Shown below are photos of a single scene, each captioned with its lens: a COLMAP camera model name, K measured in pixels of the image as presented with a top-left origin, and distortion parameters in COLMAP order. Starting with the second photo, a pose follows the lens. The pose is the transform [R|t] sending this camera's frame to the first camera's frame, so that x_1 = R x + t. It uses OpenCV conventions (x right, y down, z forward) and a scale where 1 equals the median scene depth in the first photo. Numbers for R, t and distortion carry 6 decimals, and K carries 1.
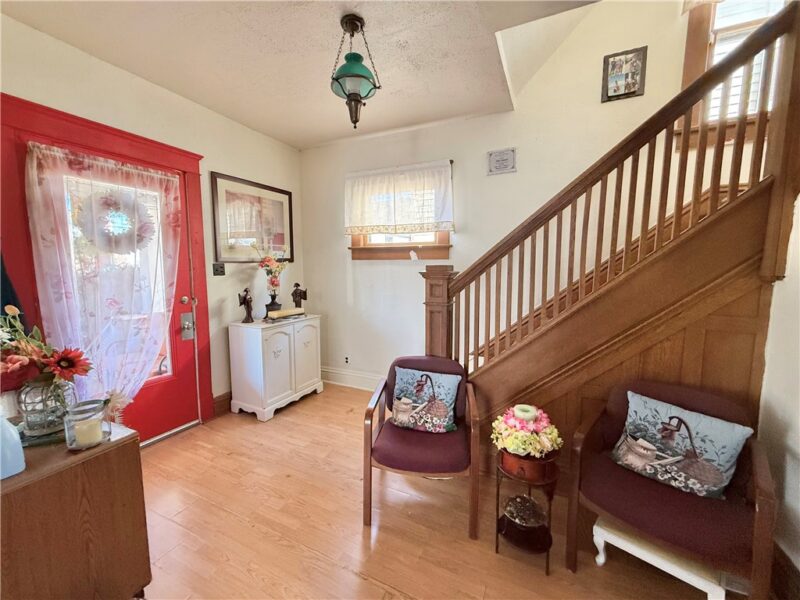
lens RADIAL K [[319.6, 0, 399.7], [0, 319.6, 300.0], [0, 0, 1]] dist [-0.001701, -0.000029]
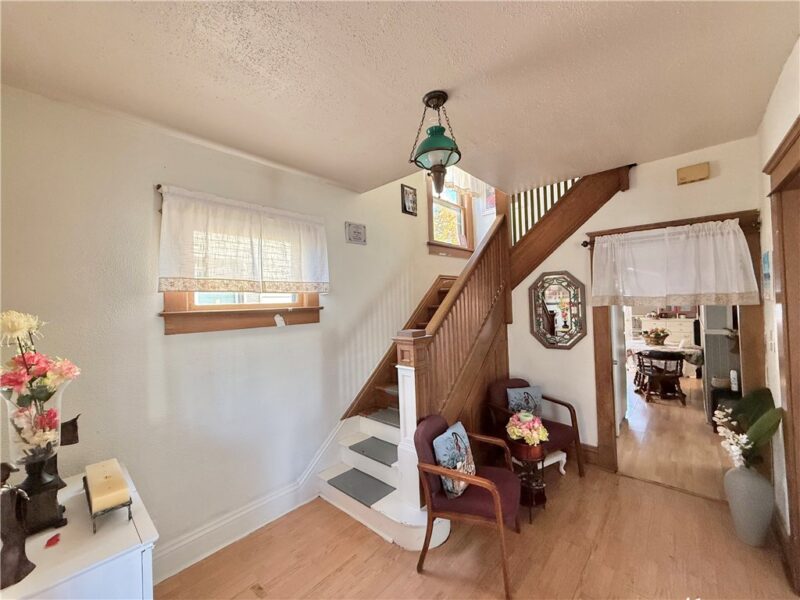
lens RADIAL K [[319.6, 0, 397.5], [0, 319.6, 299.8], [0, 0, 1]] dist [-0.001701, -0.000029]
pose [[0.288550, -0.001758, 0.957463, -0.625982], [0.141050, 0.989166, -0.040692, -0.119637], [-0.947018, 0.146792, 0.285672, 0.505005]]
